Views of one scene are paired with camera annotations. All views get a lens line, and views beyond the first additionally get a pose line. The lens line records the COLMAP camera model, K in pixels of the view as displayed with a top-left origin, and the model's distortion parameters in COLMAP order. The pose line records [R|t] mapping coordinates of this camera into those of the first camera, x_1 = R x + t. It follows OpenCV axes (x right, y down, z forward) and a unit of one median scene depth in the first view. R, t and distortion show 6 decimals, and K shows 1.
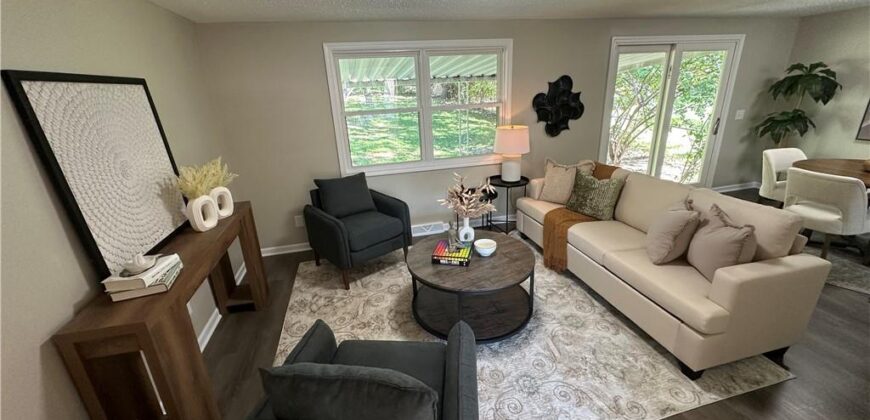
lens RADIAL K [[345.0, 0, 435.3], [0, 345.0, 213.2], [0, 0, 1]] dist [-0.002277, 0.000975]
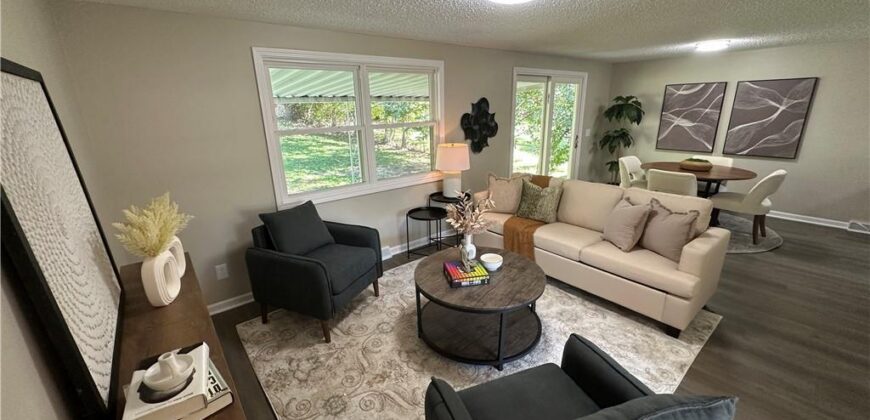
lens RADIAL K [[345.0, 0, 436.8], [0, 345.0, 212.6], [0, 0, 1]] dist [-0.002277, 0.000975]
pose [[0.900932, -0.102317, 0.421725, -0.292790], [0.127780, 0.991271, -0.032480, -0.021974], [-0.414721, 0.083150, 0.906142, 0.107036]]
